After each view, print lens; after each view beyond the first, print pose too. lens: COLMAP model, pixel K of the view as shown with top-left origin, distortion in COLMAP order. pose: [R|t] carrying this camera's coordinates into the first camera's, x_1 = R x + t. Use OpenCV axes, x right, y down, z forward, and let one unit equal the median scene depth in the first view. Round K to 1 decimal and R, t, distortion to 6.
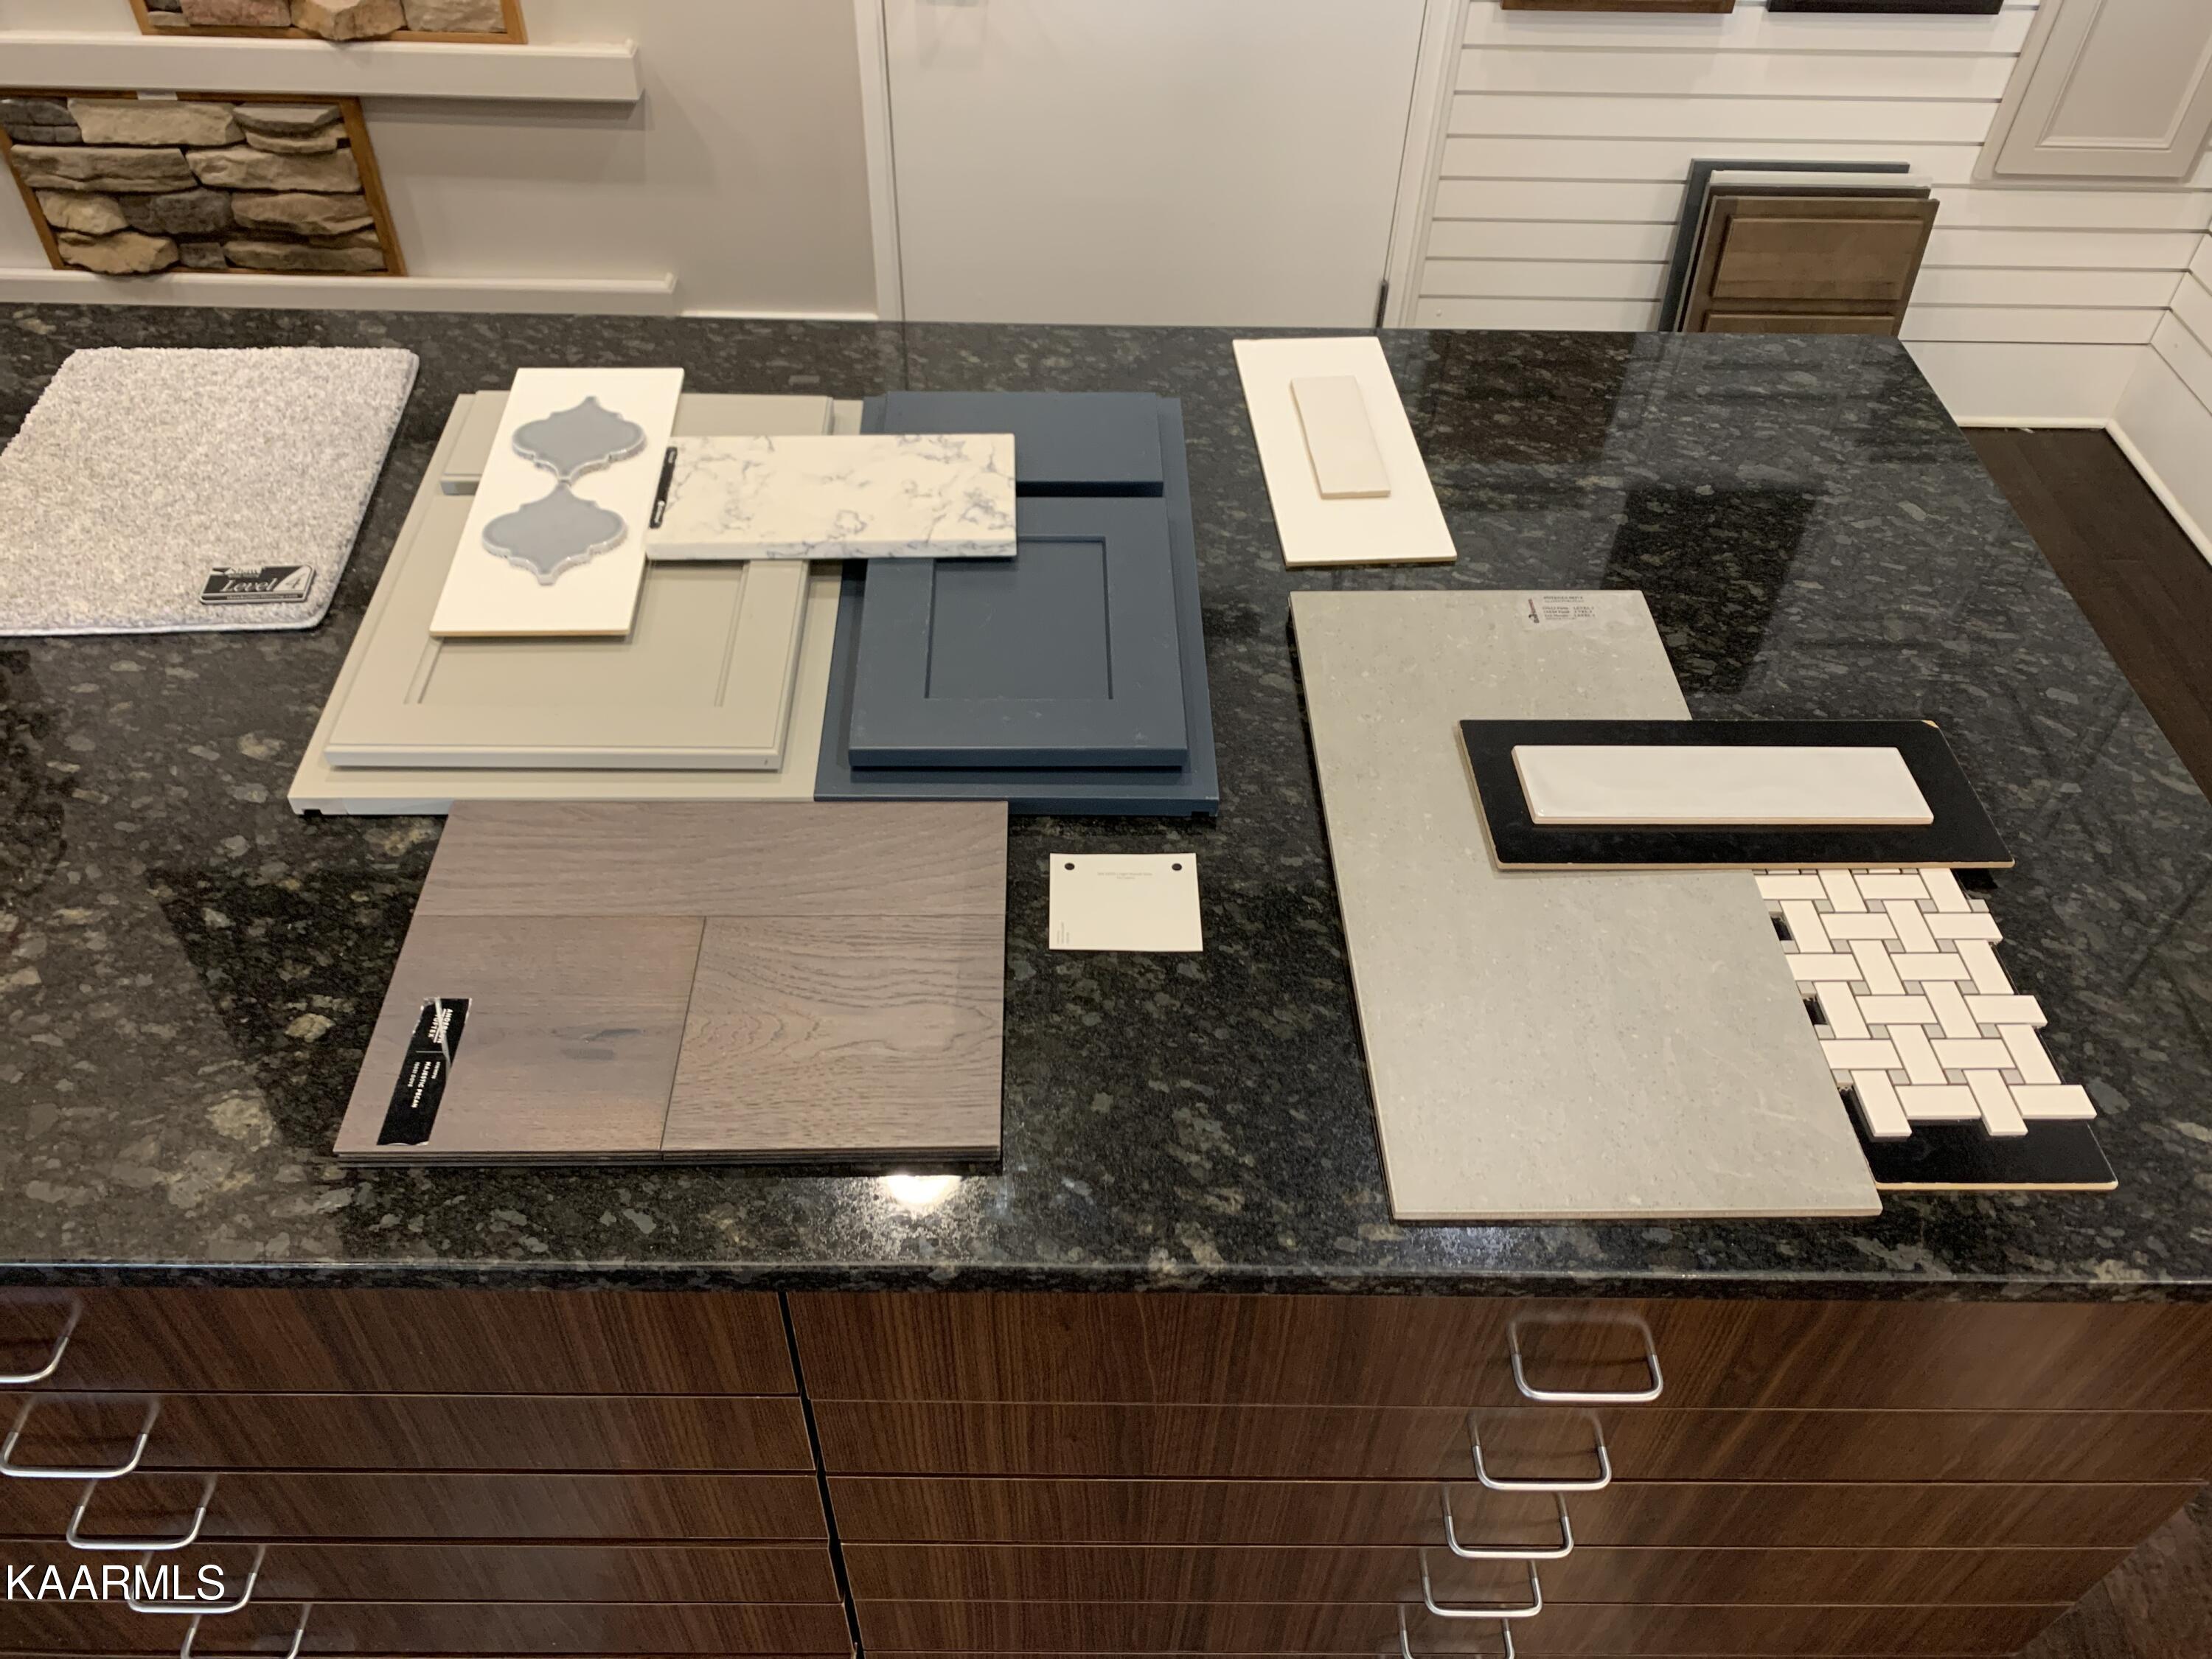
lens RADIAL K [[1731.1, 0, 1079.3], [0, 1731.1, 818.6], [0, 0, 1]] dist [0.026294, -0.051697]
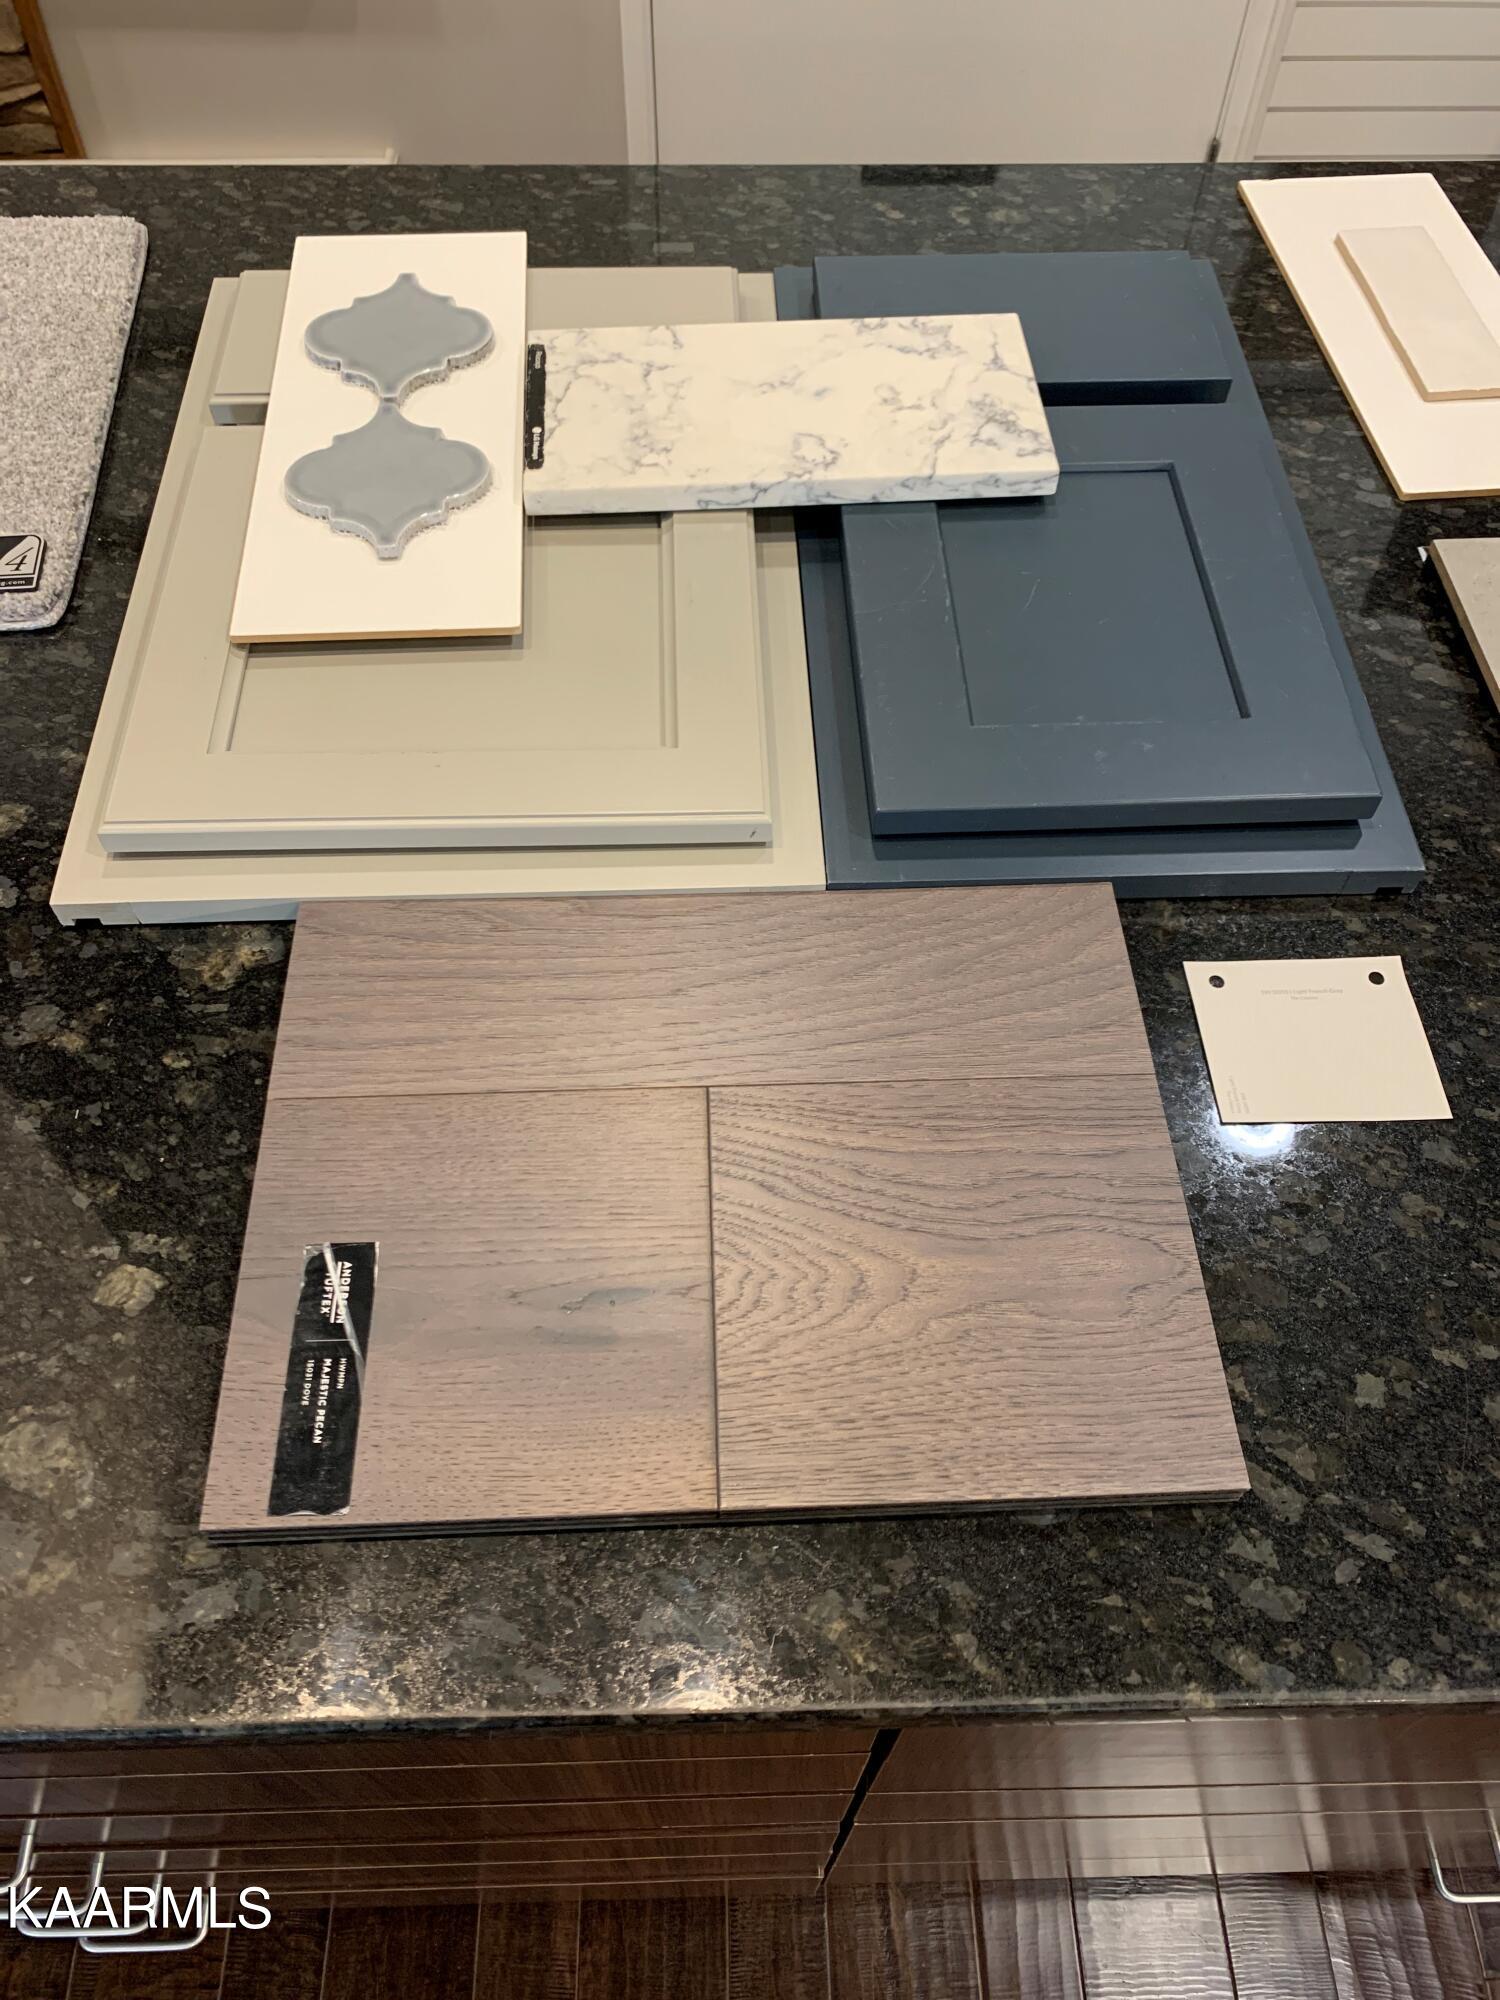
lens RADIAL K [[1565.2, 0, 712.8], [0, 1565.2, 1008.2], [0, 0, 1]] dist [0.026294, -0.051697]
pose [[0.999768, -0.021124, -0.004272, -0.198334], [0.021546, 0.984121, 0.176184, -0.073316], [0.000483, -0.176235, 0.984348, 0.396875]]
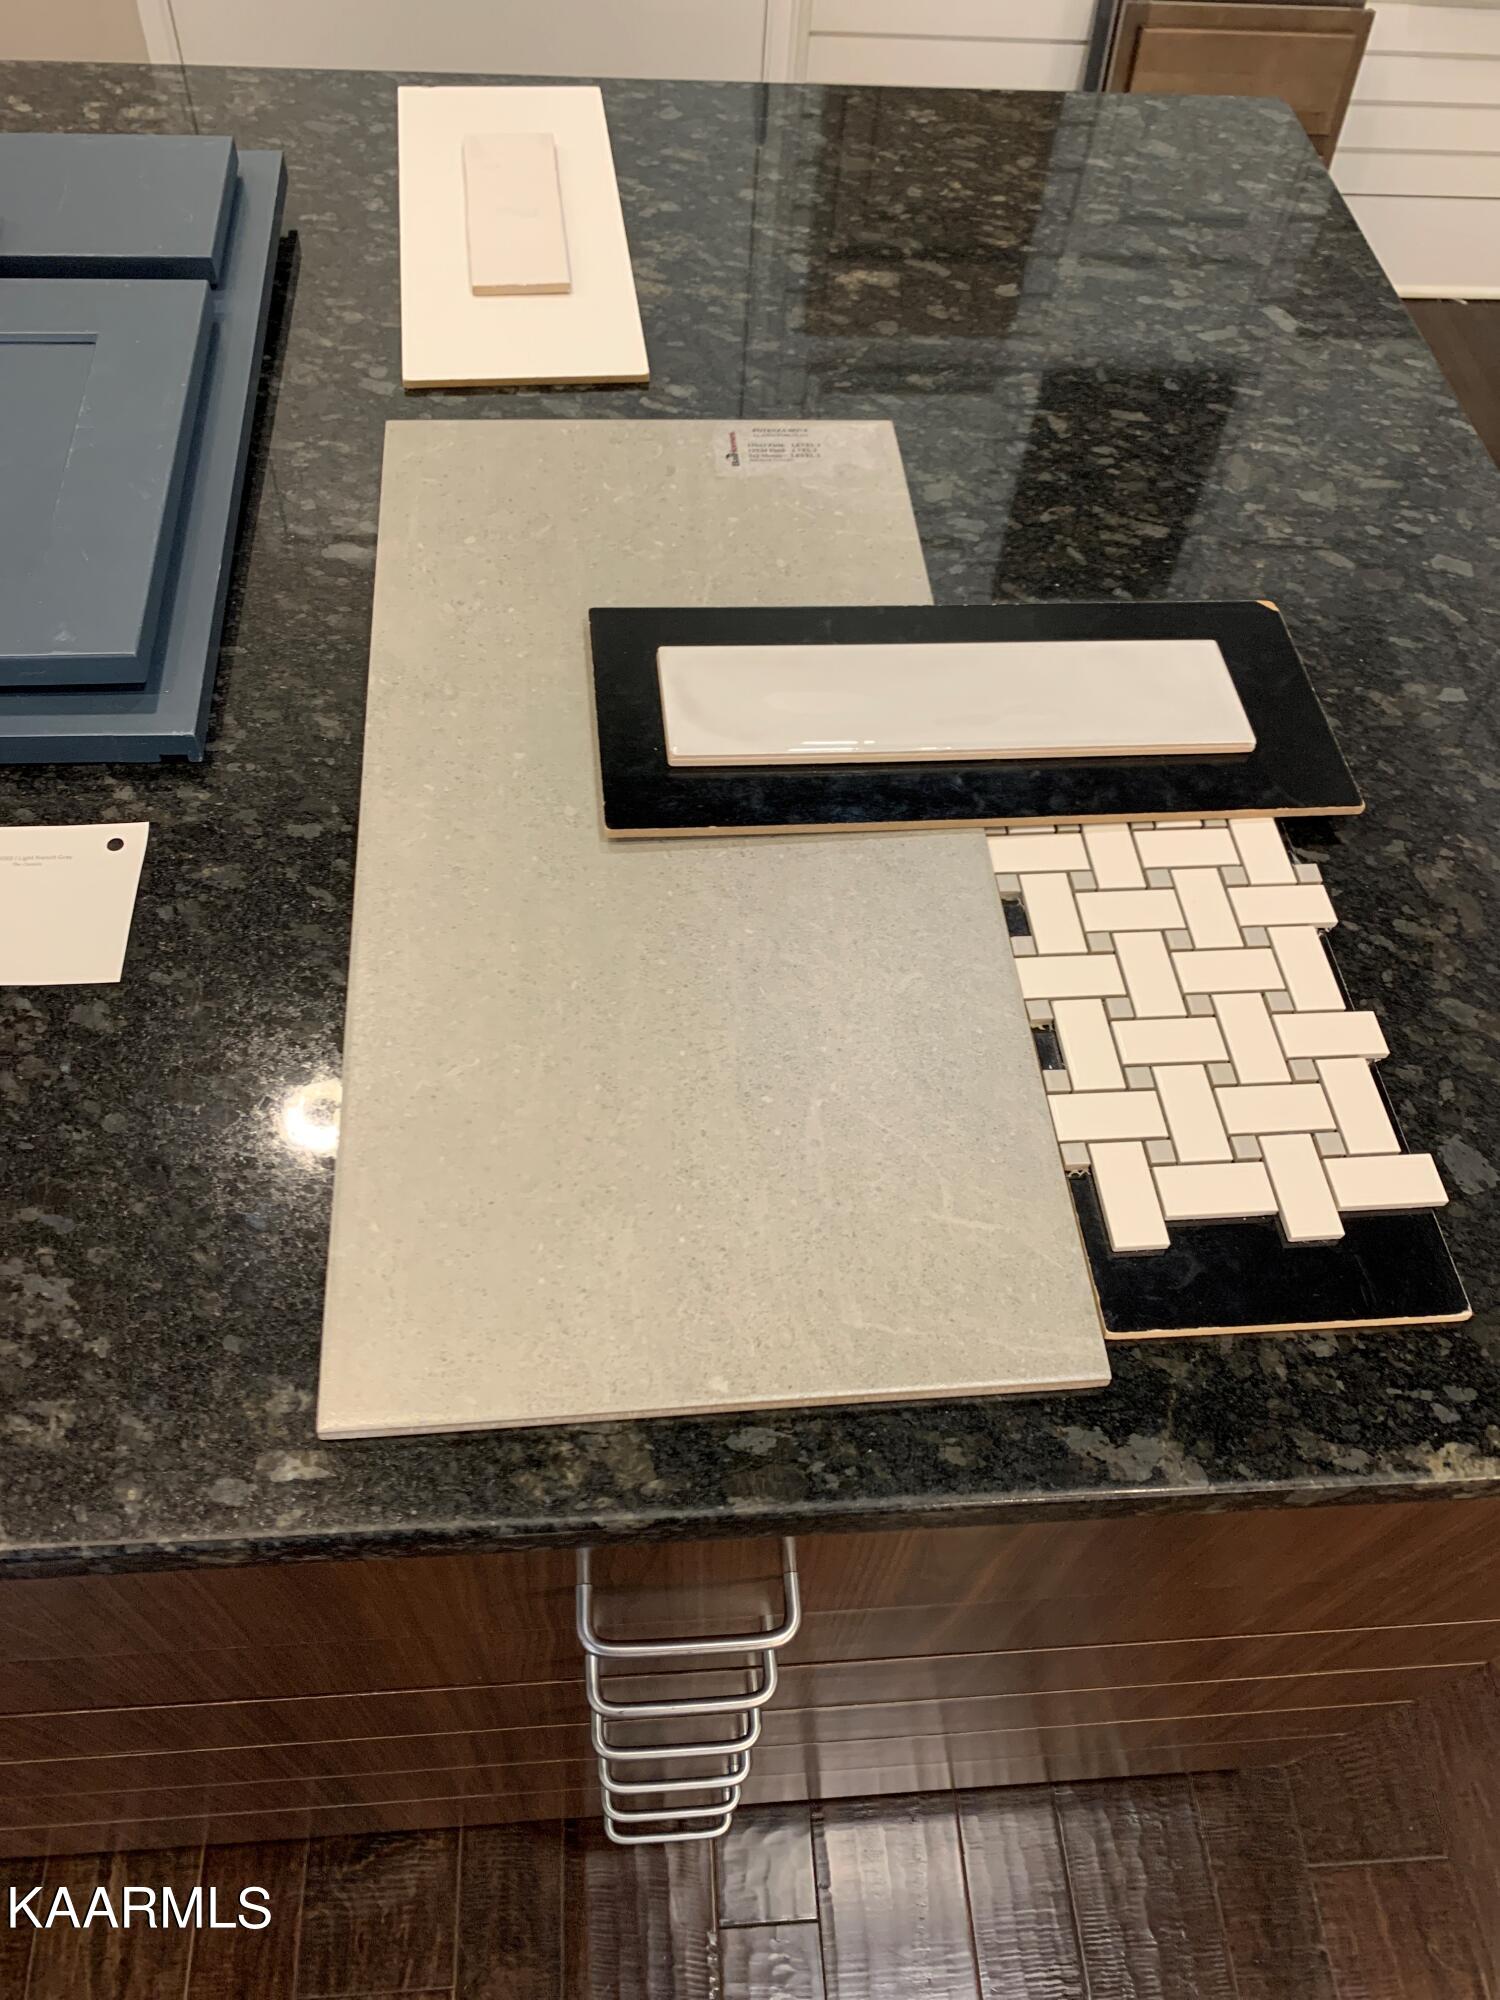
lens RADIAL K [[1565.2, 0, 754.8], [0, 1565.2, 980.5], [0, 0, 1]] dist [0.026294, -0.051697]
pose [[0.996428, -0.031542, 0.078330, 0.246506], [0.018621, 0.986857, 0.160521, -0.011396], [-0.082364, -0.158489, 0.983919, 0.395340]]
